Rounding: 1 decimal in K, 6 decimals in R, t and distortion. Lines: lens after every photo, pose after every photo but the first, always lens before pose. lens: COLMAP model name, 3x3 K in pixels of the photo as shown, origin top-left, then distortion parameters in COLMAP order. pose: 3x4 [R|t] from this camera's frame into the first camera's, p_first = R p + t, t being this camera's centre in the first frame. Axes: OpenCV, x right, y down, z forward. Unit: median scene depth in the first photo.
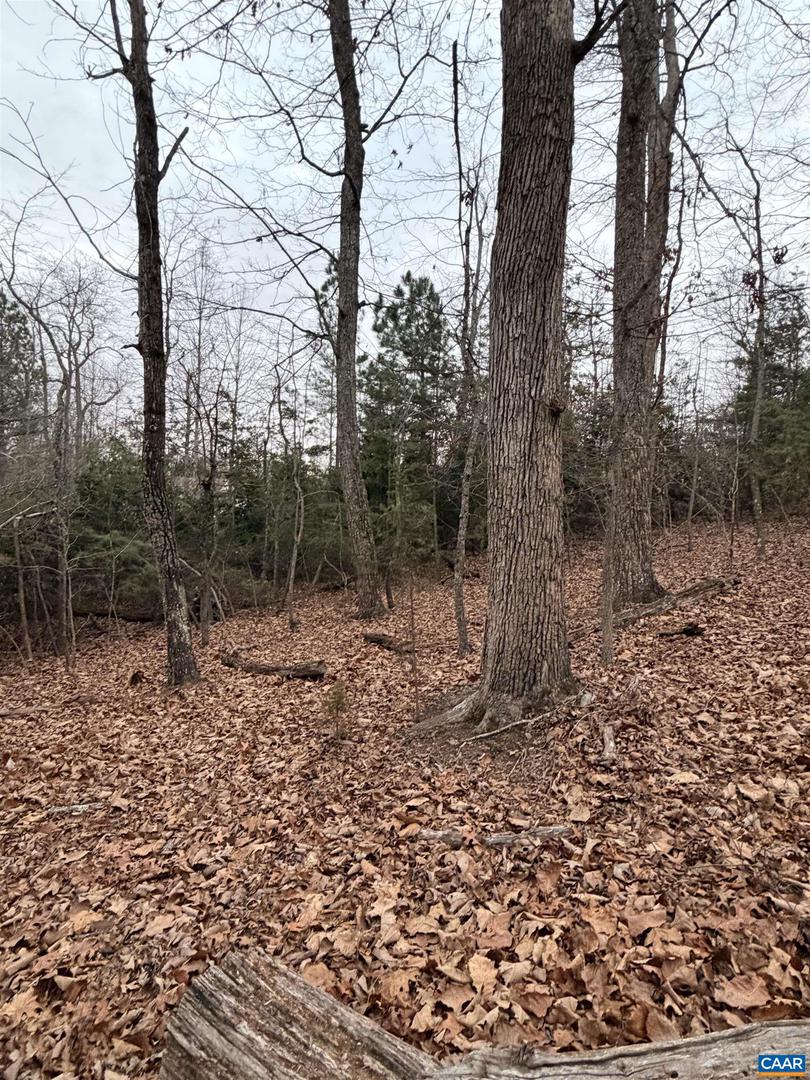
lens RADIAL K [[585.1, 0, 404.7], [0, 585.1, 542.0], [0, 0, 1]] dist [-0.002391, 0.001258]
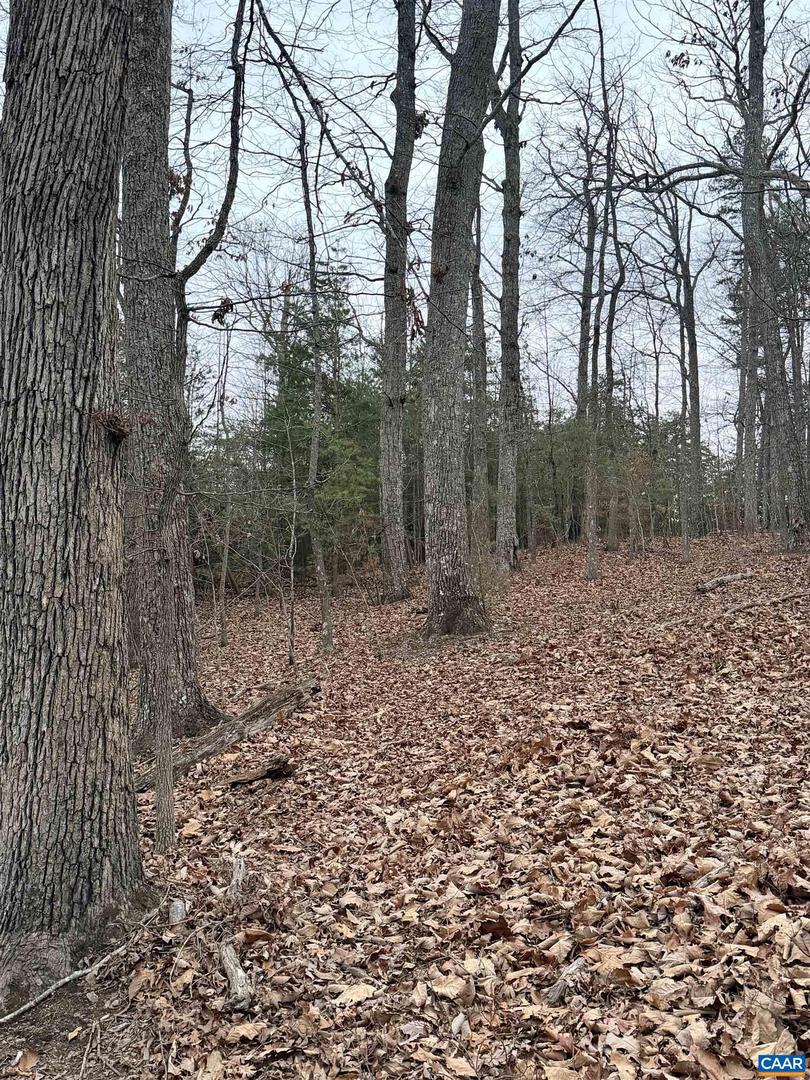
lens RADIAL K [[1026.7, 0, 404.3], [0, 1026.7, 539.9], [0, 0, 1]] dist [-0.003408, 0.000000]
pose [[0.784039, 0.006996, 0.620672, -0.165330], [0.048694, 0.996162, -0.072739, -0.022855], [-0.618799, 0.087253, 0.780689, -0.003468]]
